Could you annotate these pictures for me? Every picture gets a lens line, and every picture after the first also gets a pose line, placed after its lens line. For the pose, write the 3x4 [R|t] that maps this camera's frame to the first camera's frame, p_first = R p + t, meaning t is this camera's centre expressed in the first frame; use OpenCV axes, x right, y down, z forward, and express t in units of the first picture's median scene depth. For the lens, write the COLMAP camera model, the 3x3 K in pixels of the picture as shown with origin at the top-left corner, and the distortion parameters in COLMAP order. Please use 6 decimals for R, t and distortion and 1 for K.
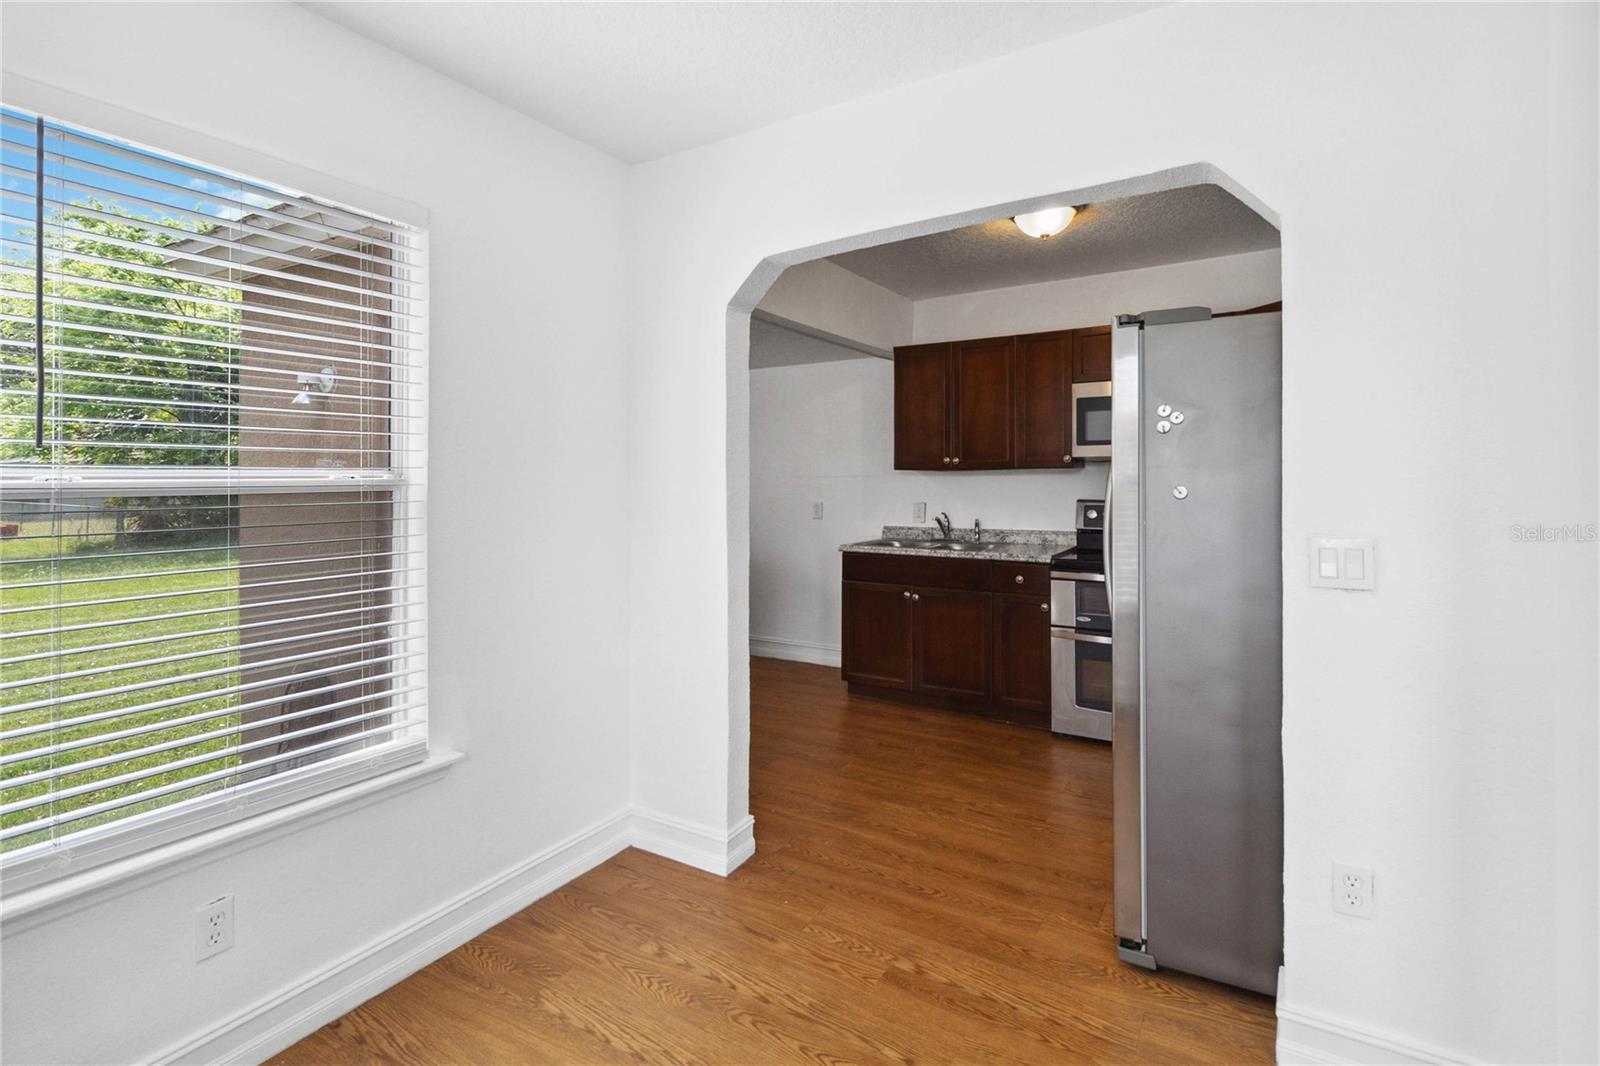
lens RADIAL K [[749.6, 0, 805.1], [0, 749.6, 491.7], [0, 0, 1]] dist [-0.000436, 0.000055]
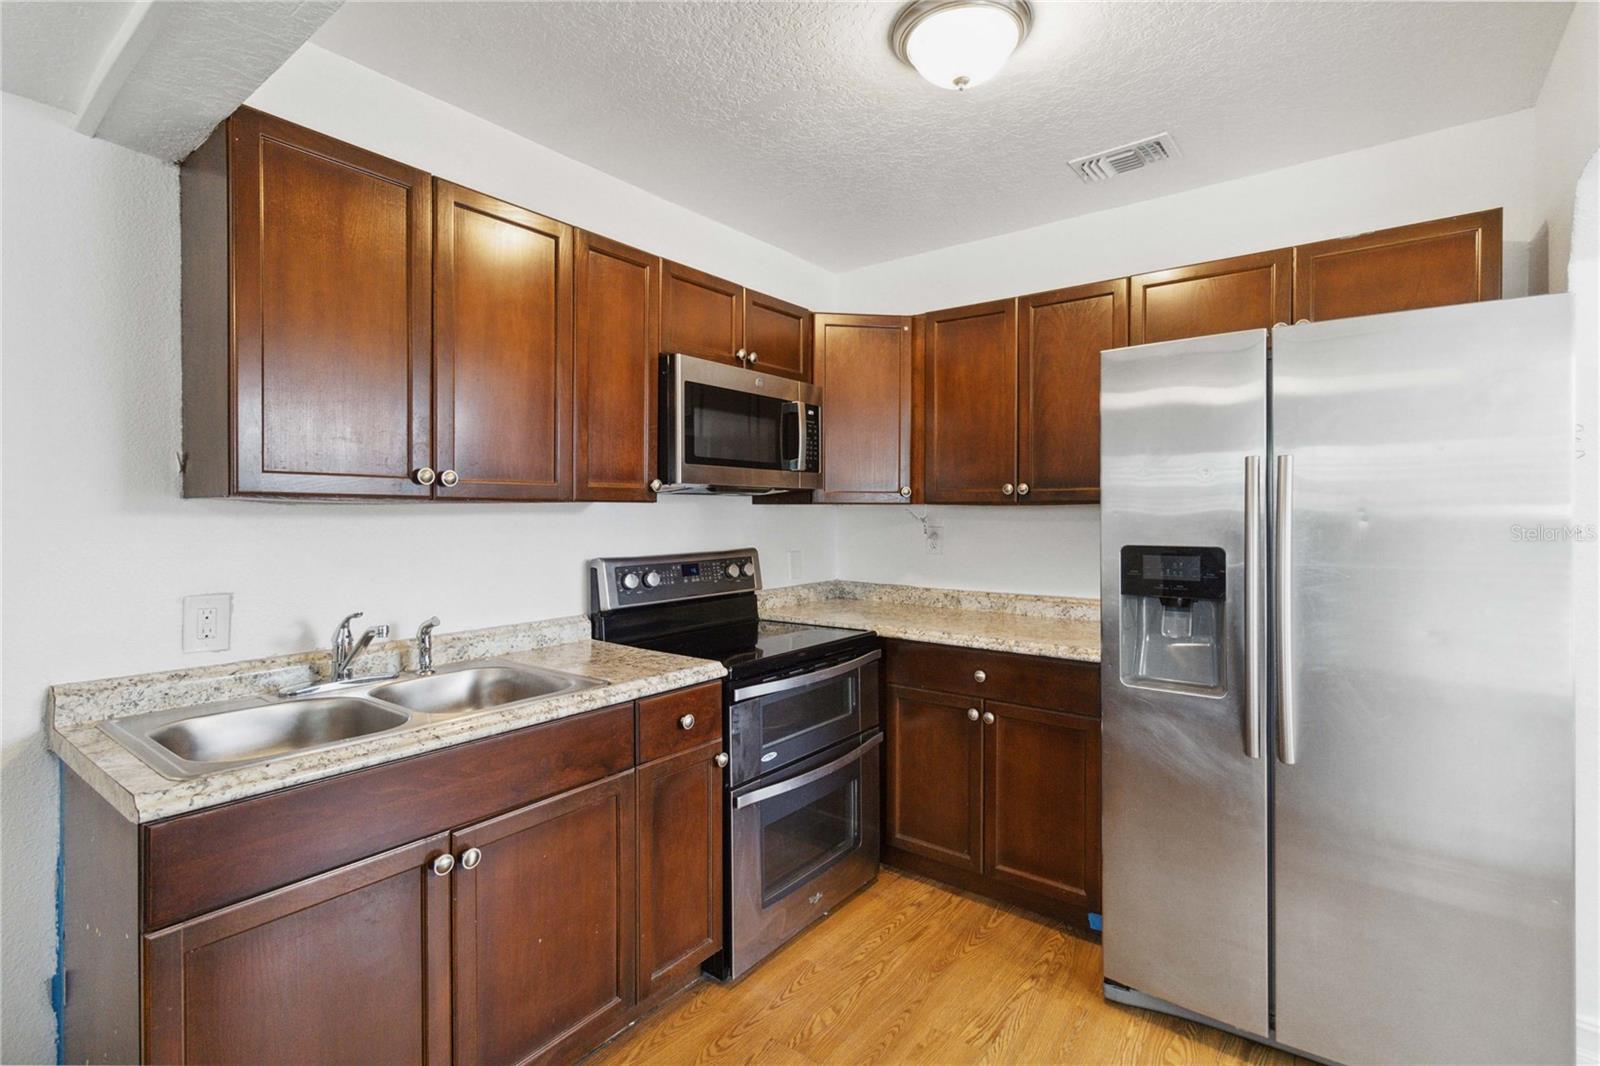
lens RADIAL K [[747.8, 0, 806.7], [0, 747.8, 514.2], [0, 0, 1]] dist [-0.001532, 0.000199]
pose [[0.084746, -0.000125, 0.996403, -0.180138], [0.019155, 0.999815, -0.001504, -0.017677], [-0.996218, 0.019214, 0.084733, 0.763901]]
